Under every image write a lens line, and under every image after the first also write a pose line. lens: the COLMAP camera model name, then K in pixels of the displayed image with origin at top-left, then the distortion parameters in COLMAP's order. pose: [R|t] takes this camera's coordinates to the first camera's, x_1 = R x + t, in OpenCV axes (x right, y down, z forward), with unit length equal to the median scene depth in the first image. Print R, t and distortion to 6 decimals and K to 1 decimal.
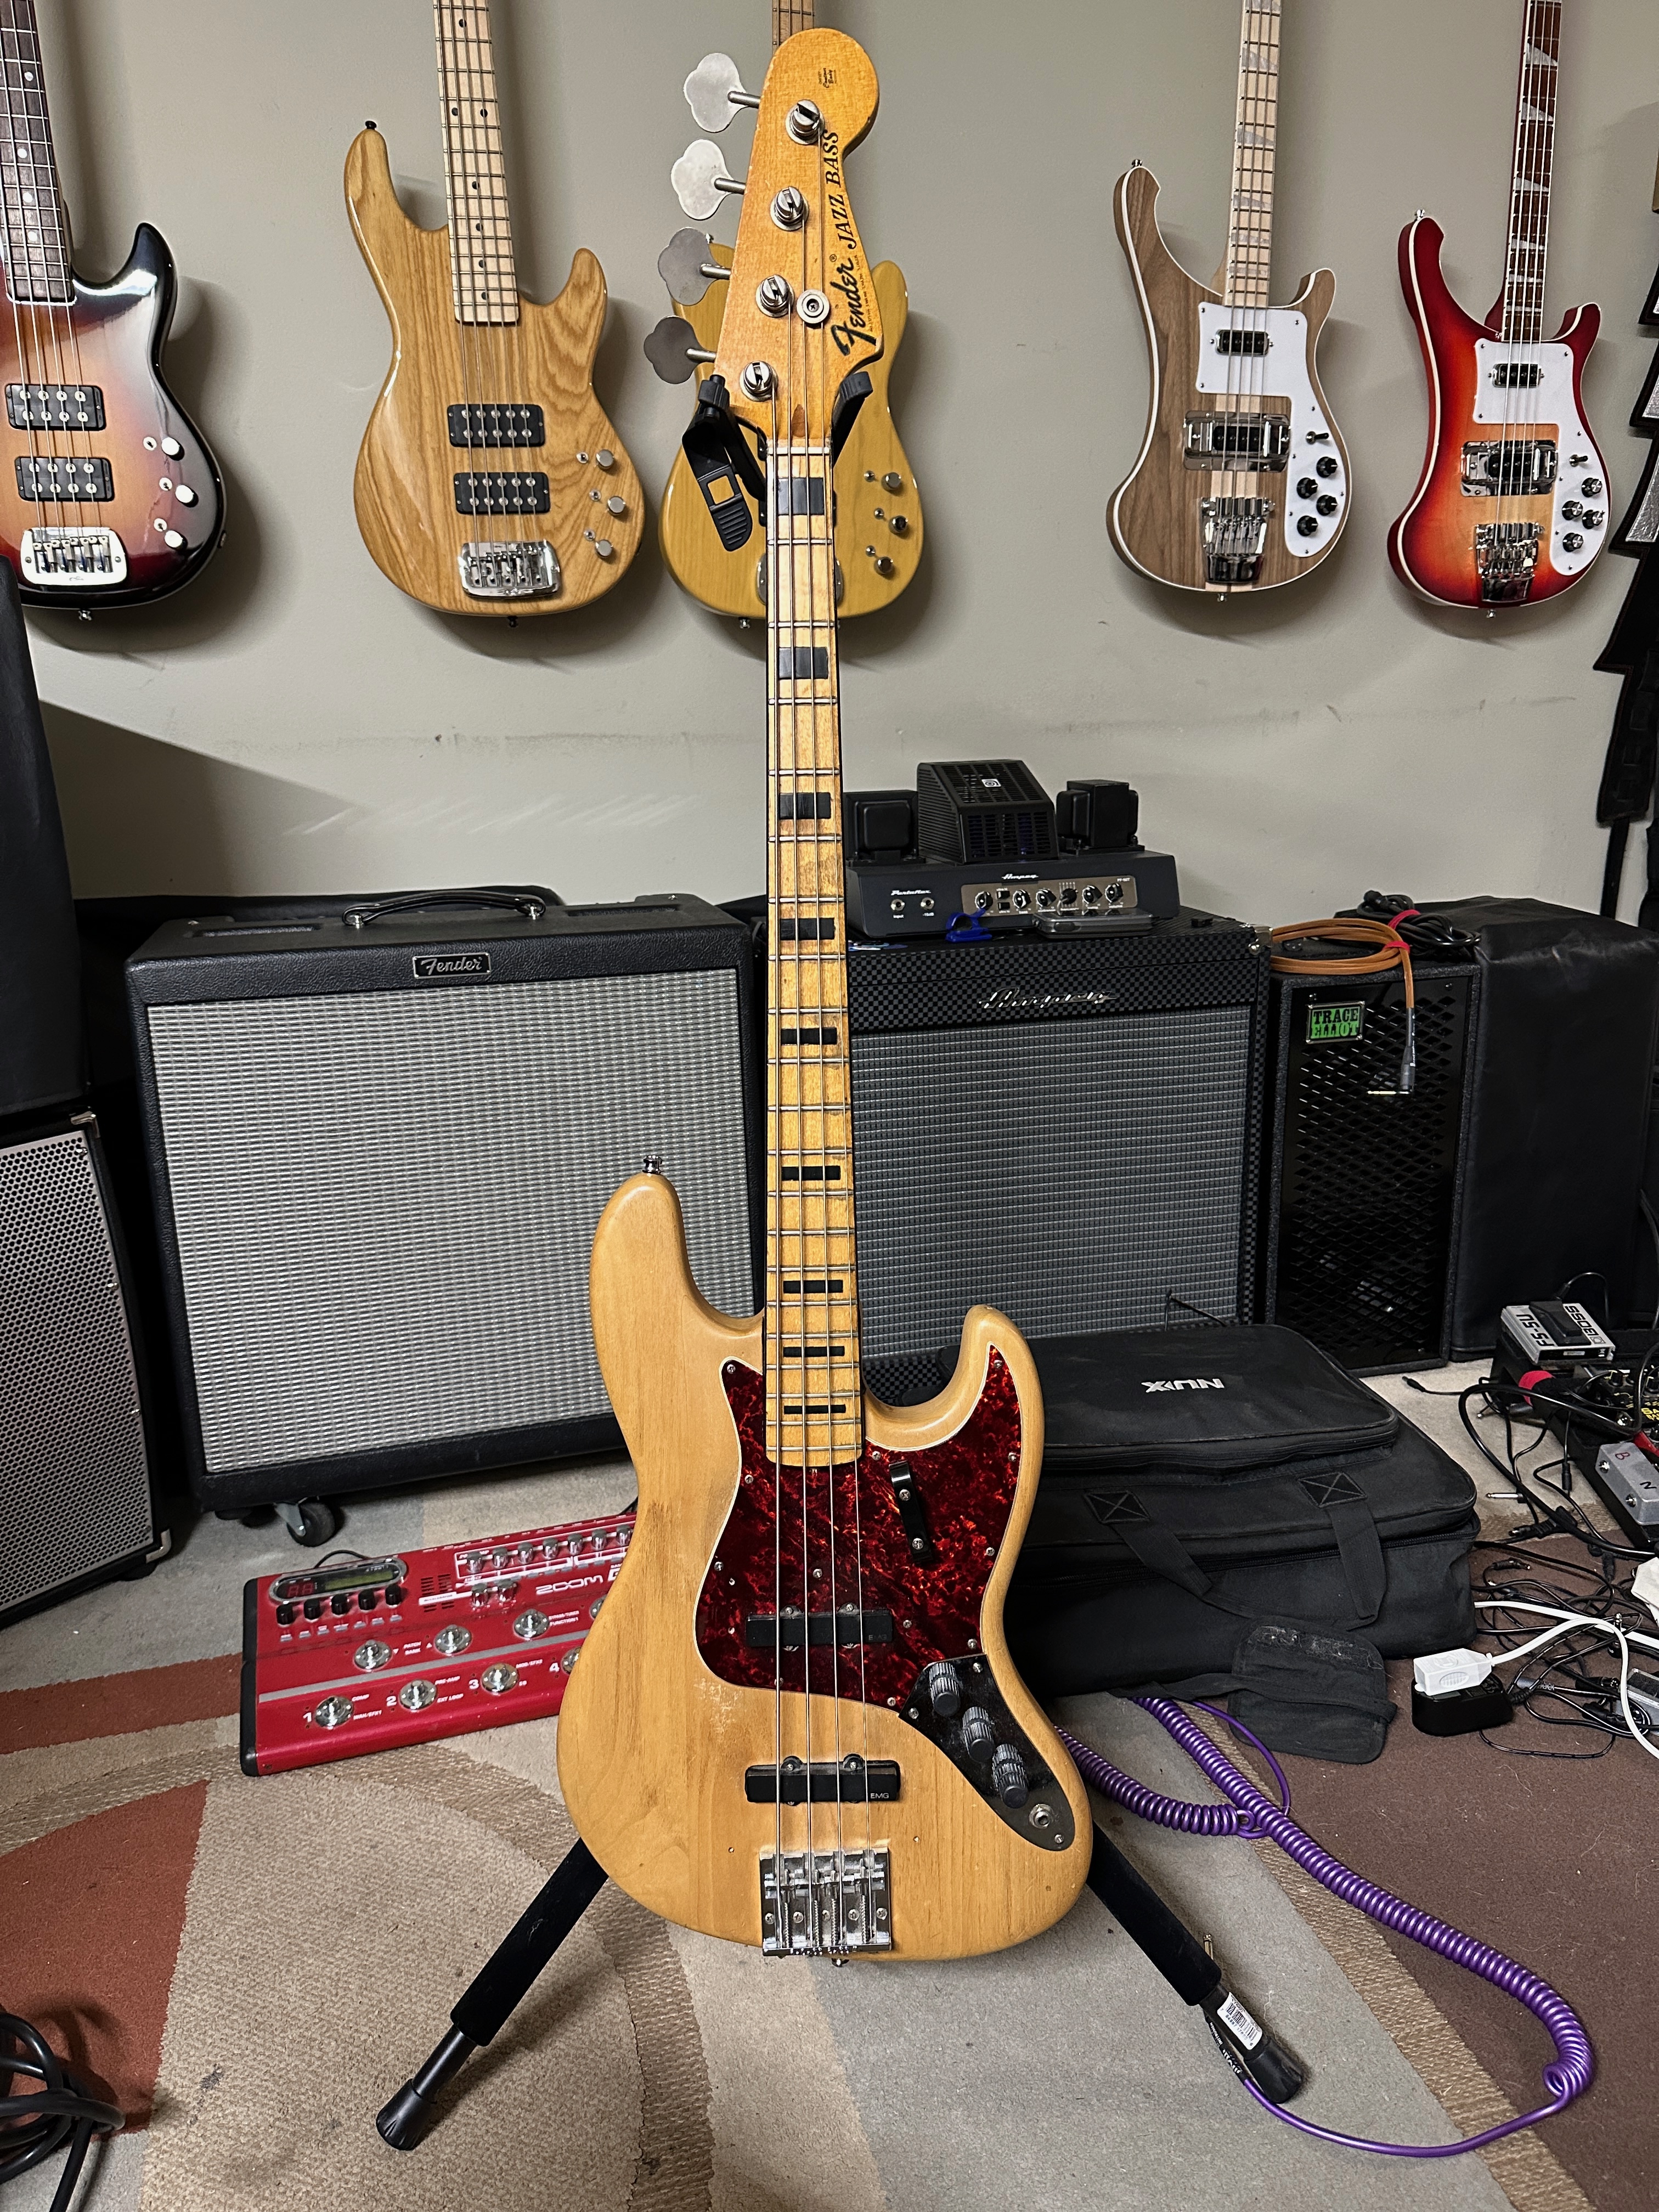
lens RADIAL K [[1586.1, 0, 823.7], [0, 1586.1, 1082.2], [0, 0, 1]] dist [0.040566, -0.057840]
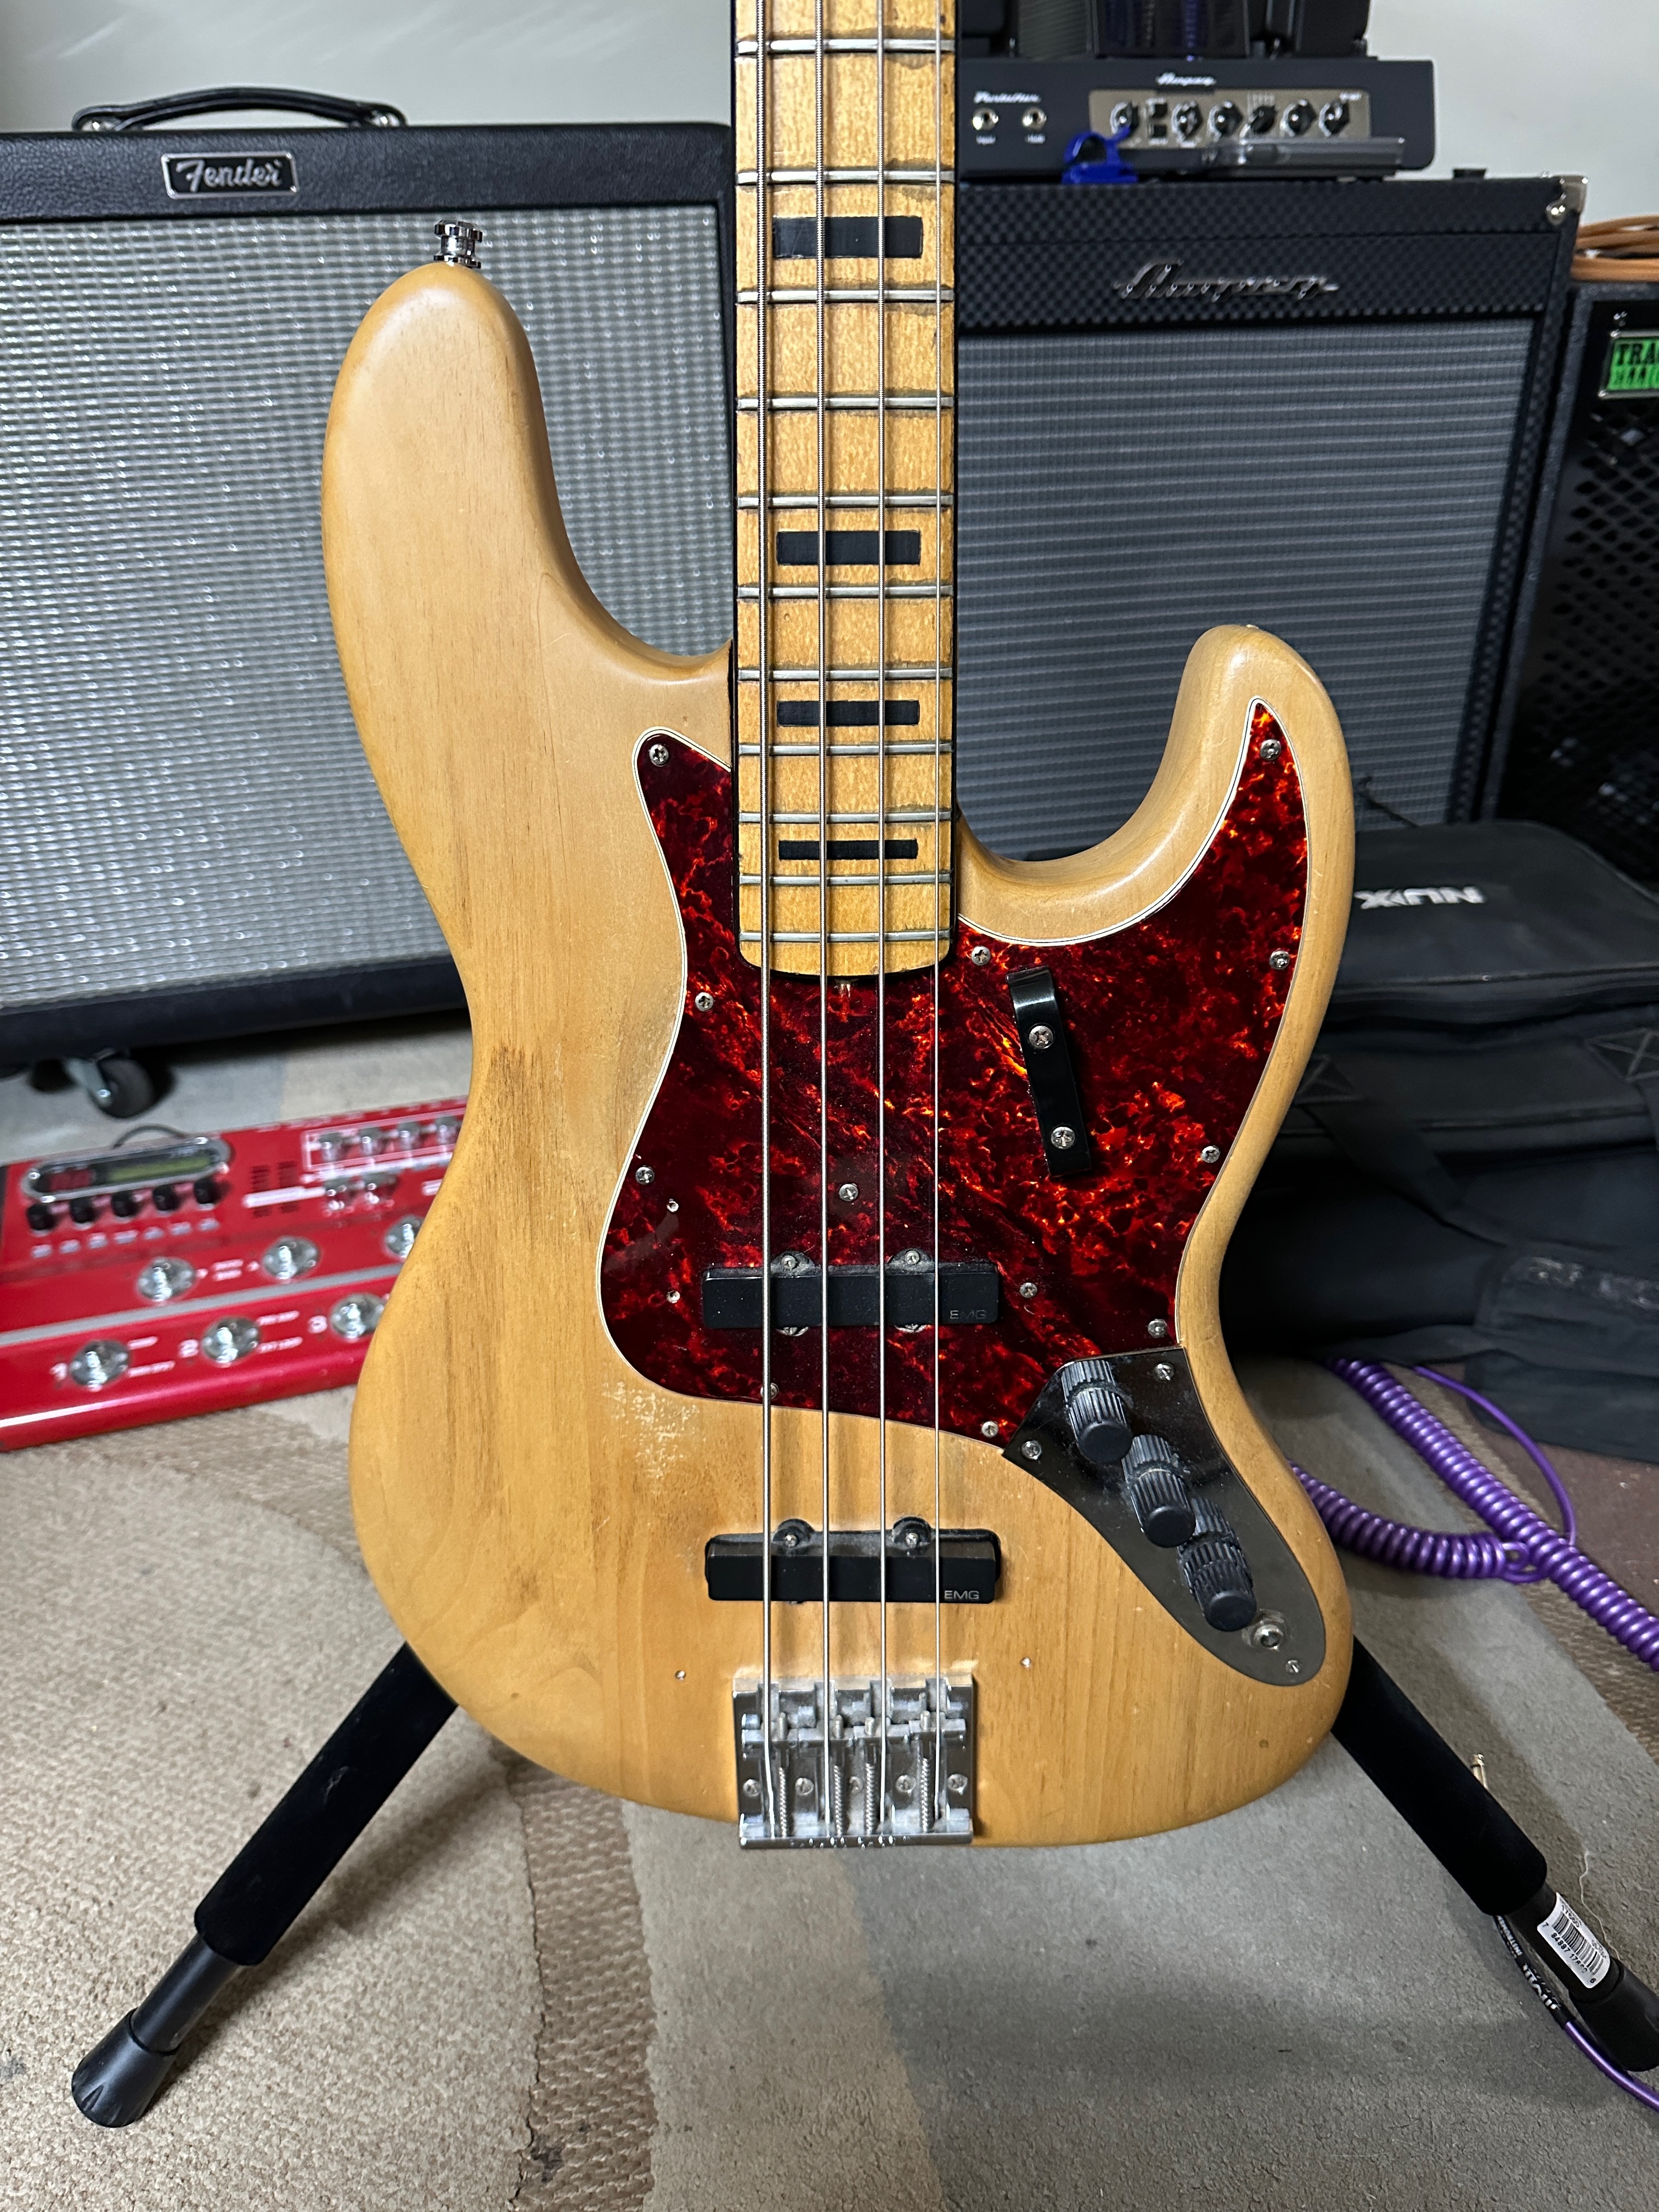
lens RADIAL K [[1586.1, 0, 818.8], [0, 1586.1, 1096.6], [0, 0, 1]] dist [0.040566, -0.057840]
pose [[0.999833, 0.012895, -0.012945, -0.004835], [-0.009026, 0.964574, 0.263659, 0.104293], [0.015887, -0.263498, 0.964529, 0.369154]]
